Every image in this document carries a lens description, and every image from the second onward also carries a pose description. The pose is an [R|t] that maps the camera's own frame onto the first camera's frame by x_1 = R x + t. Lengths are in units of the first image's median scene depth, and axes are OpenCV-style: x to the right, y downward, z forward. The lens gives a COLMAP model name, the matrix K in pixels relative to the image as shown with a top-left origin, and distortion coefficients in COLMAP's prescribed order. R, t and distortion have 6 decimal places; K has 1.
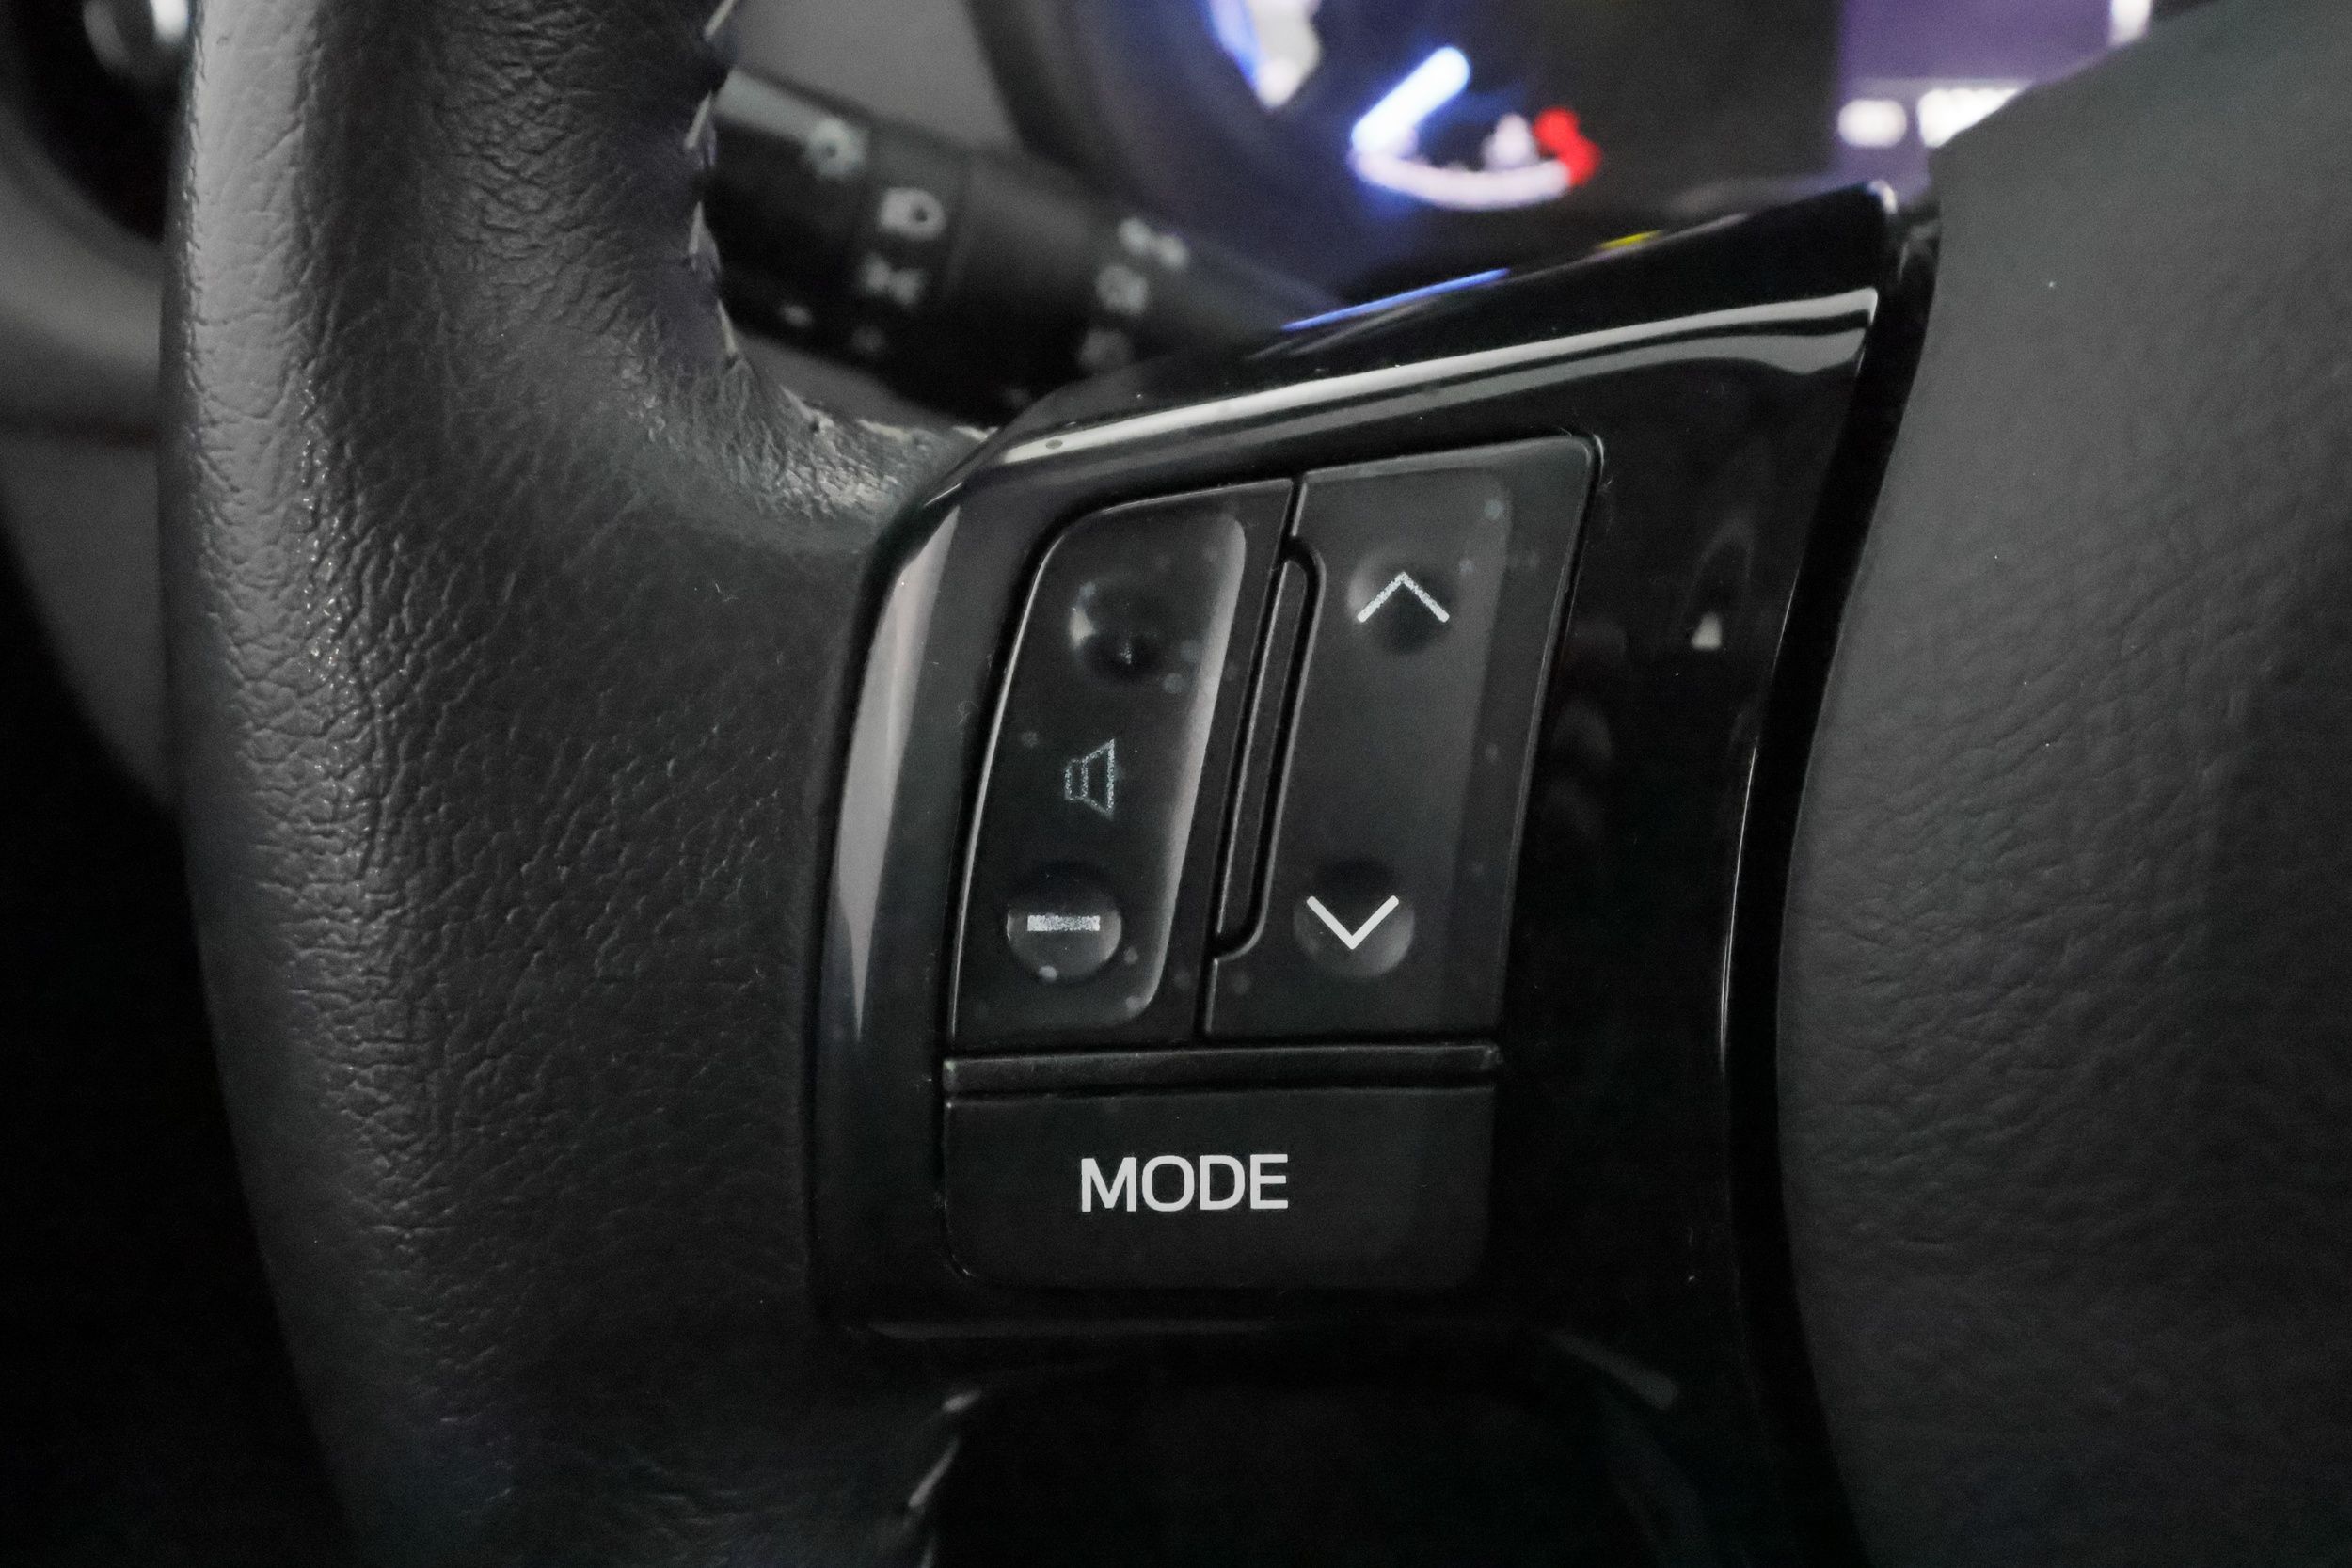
lens RADIAL K [[1818.1, 0, 1176.0], [0, 1818.1, 784.0], [0, 0, 1]] dist [-0.003771, 0.001154]
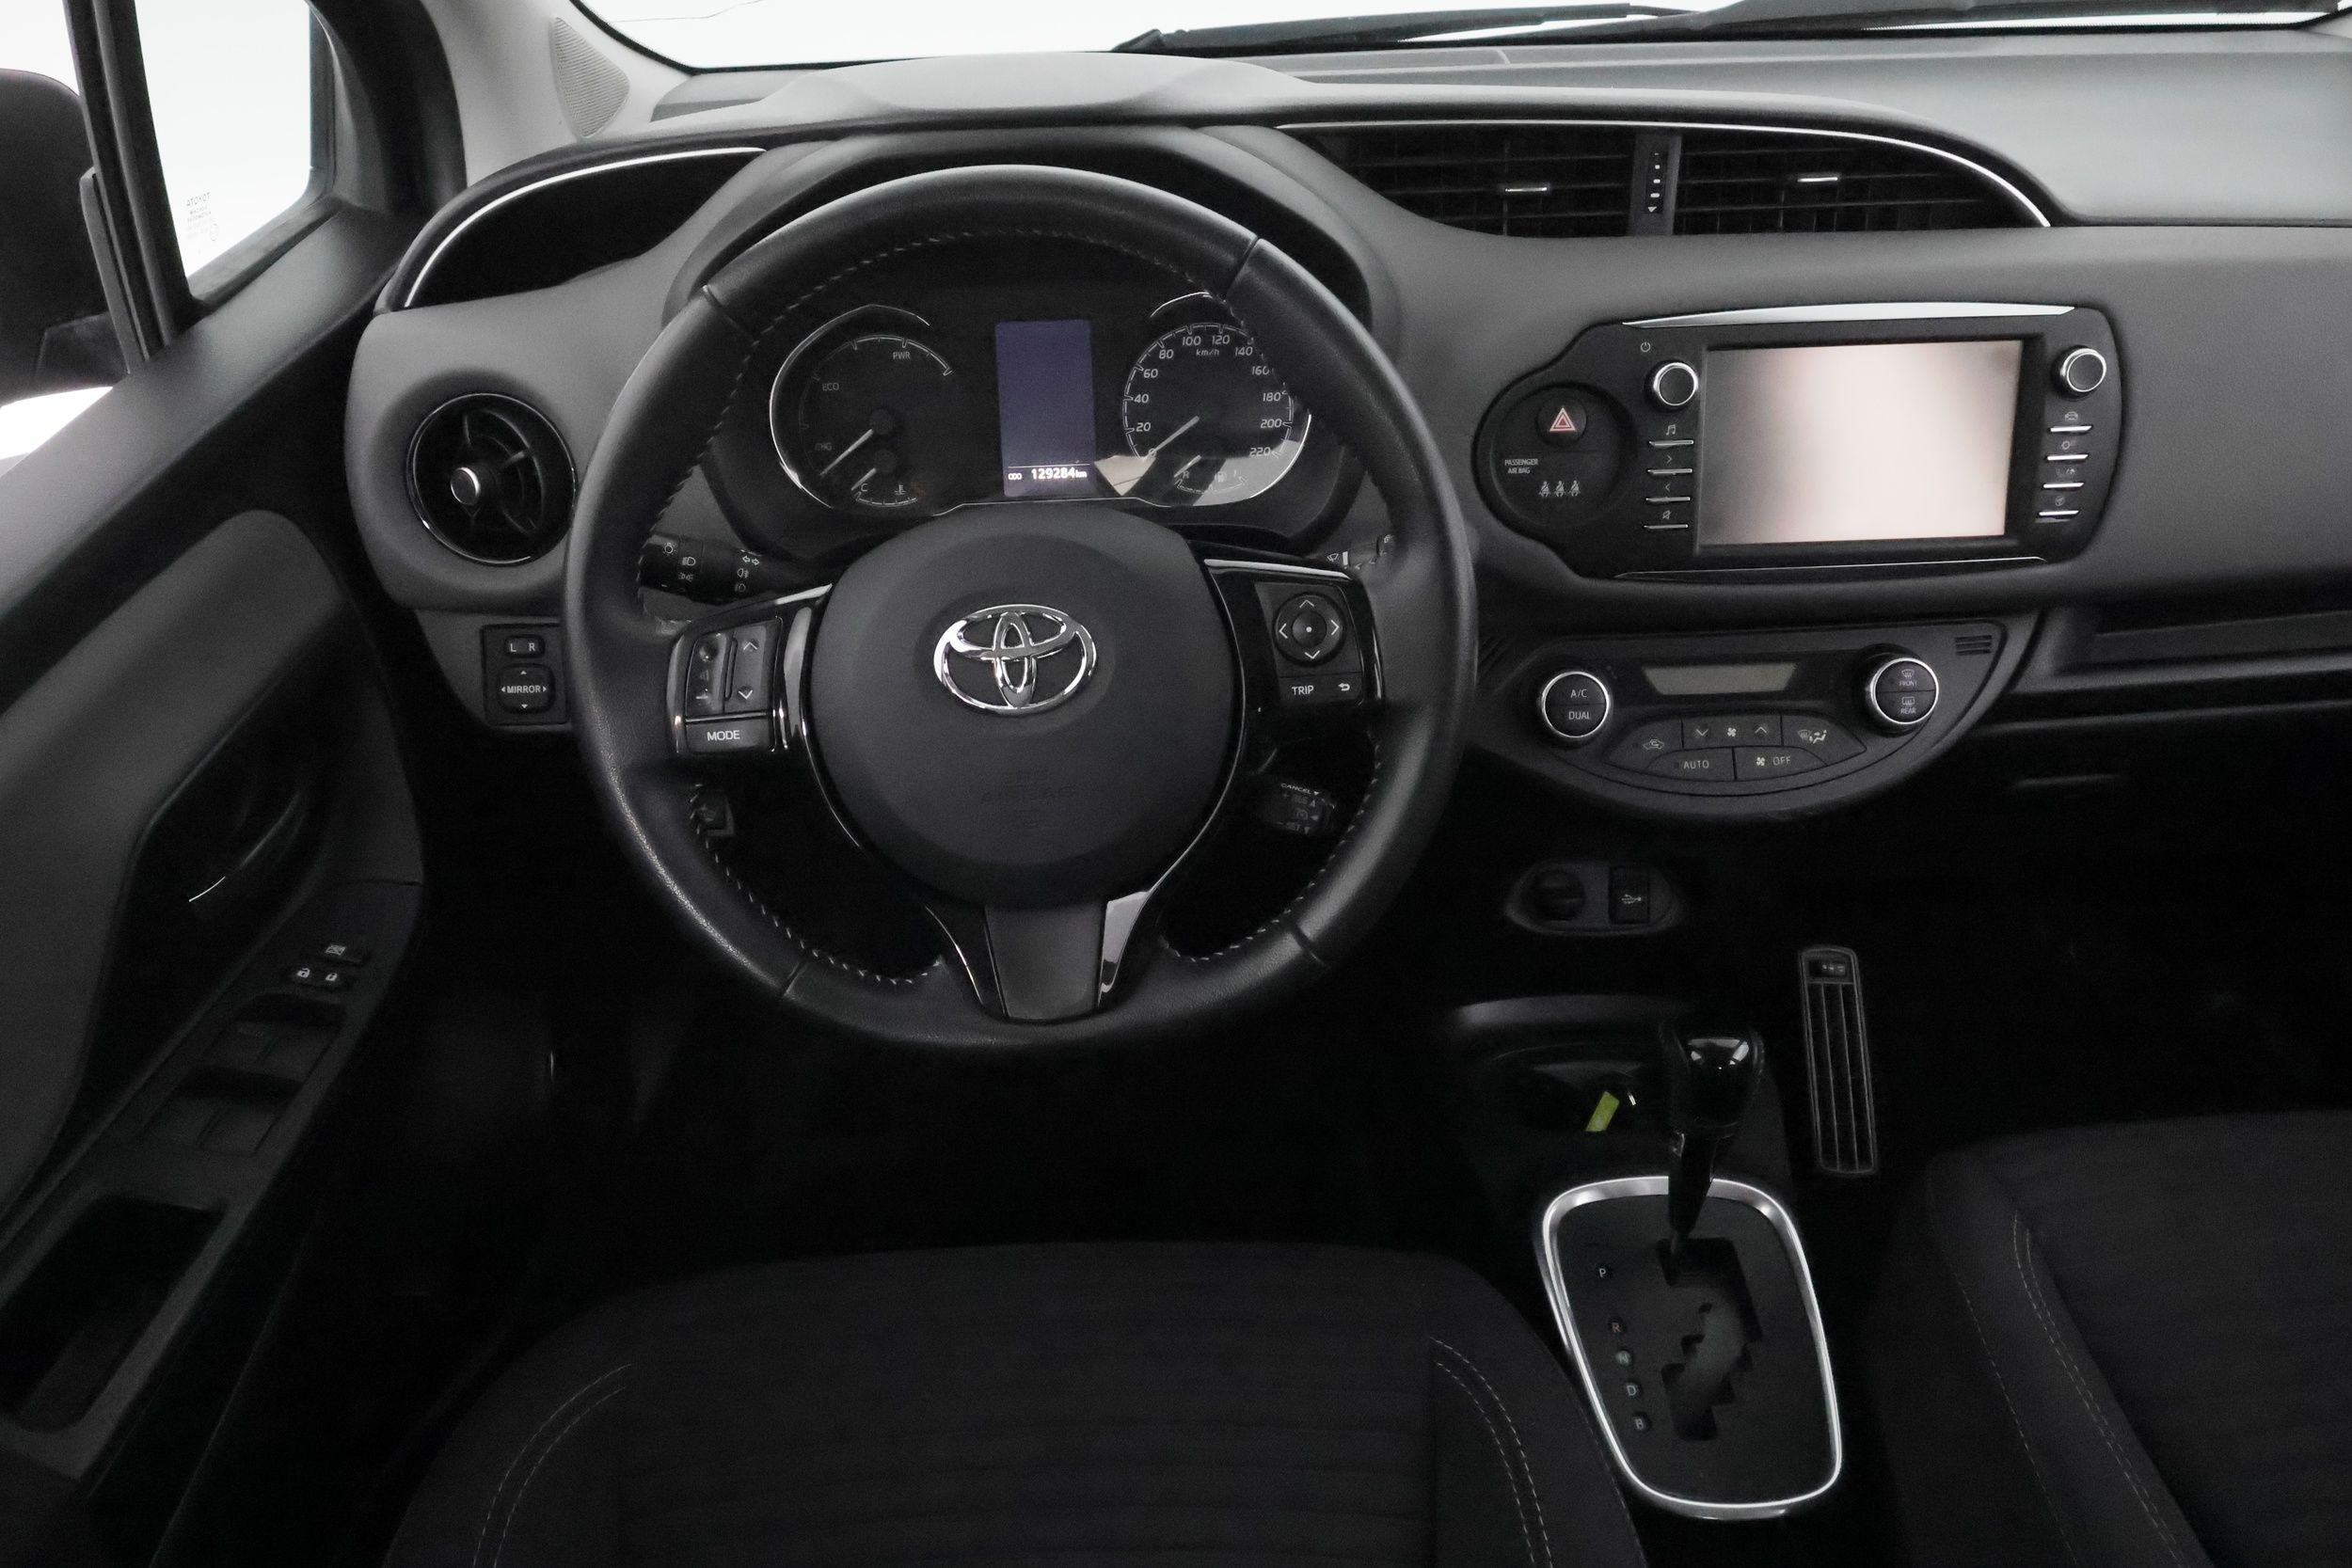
lens RADIAL K [[1497.0, 0, 1176.0], [0, 1497.0, 784.0], [0, 0, 1]] dist [-0.004496, -0.000053]
pose [[0.995434, -0.071216, 0.063560, 0.753295], [0.070646, 0.997439, 0.011172, 0.263578], [-0.064193, -0.006631, 0.997915, -2.671147]]
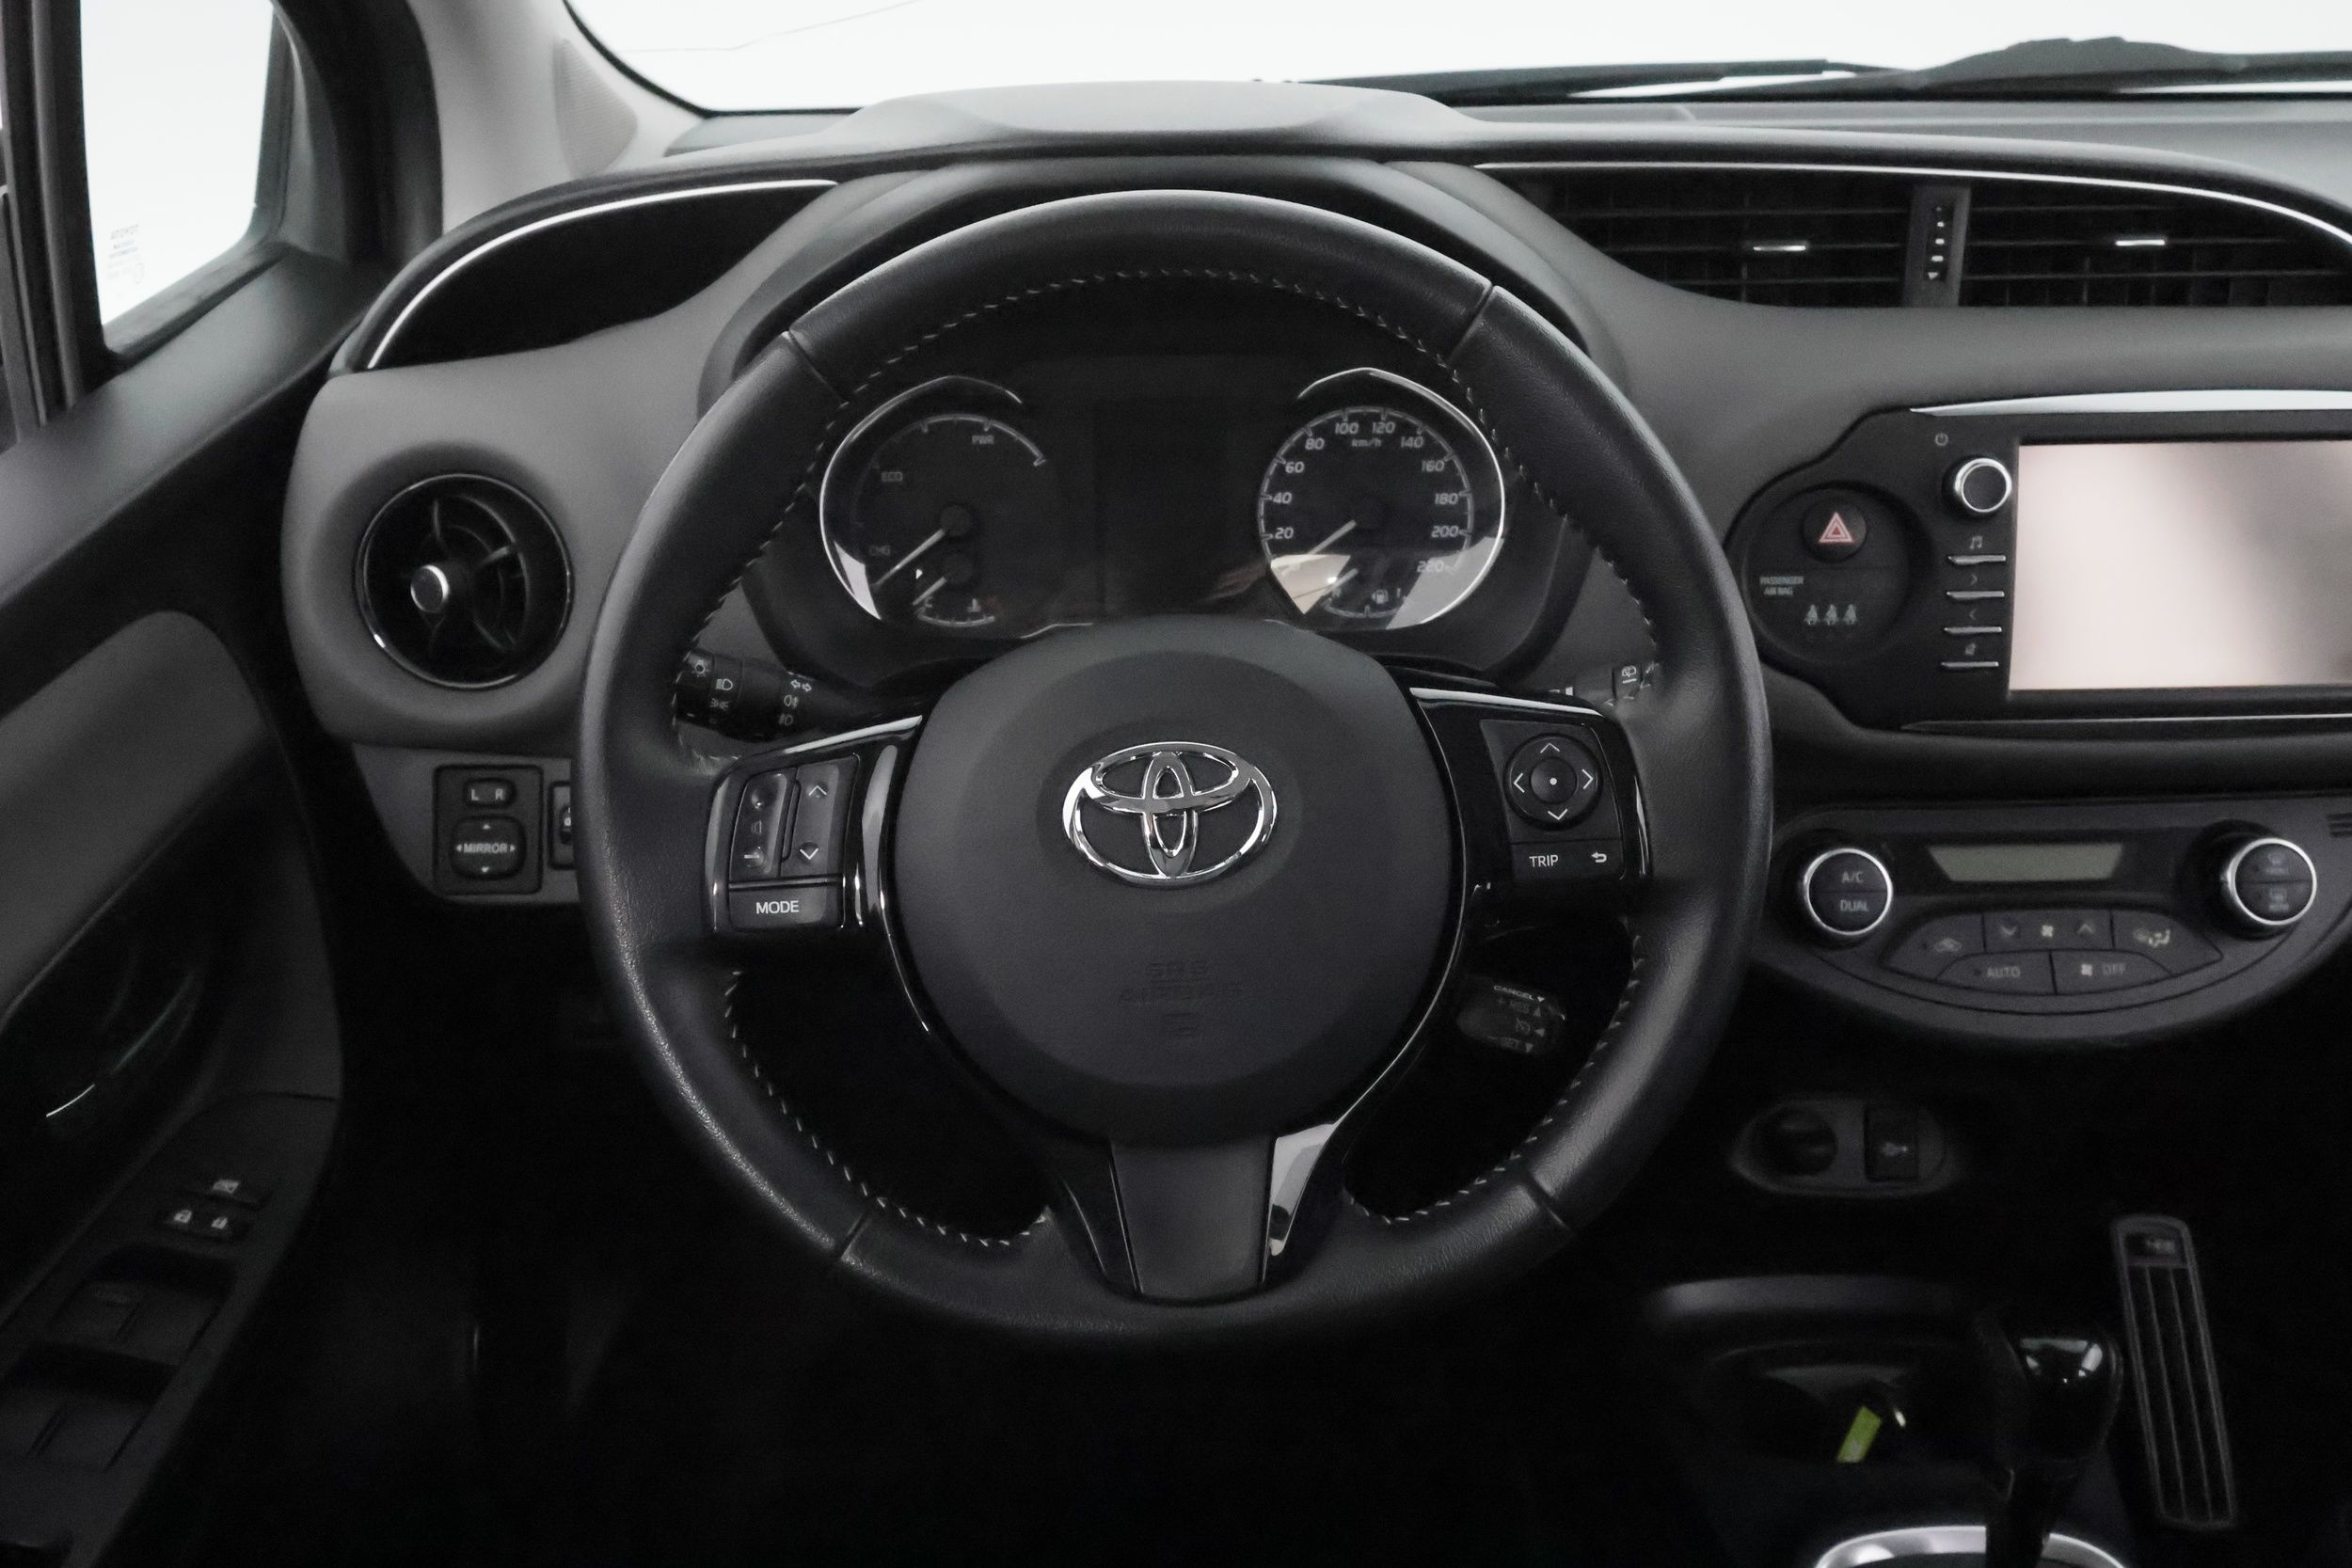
lens RADIAL K [[1818.1, 0, 1176.0], [0, 1818.1, 784.0], [0, 0, 1]] dist [-0.003771, 0.001154]
pose [[0.996508, -0.045807, 0.069809, 0.449311], [0.053040, 0.992998, -0.105554, 0.274466], [-0.064485, 0.108888, 0.991960, -2.403890]]
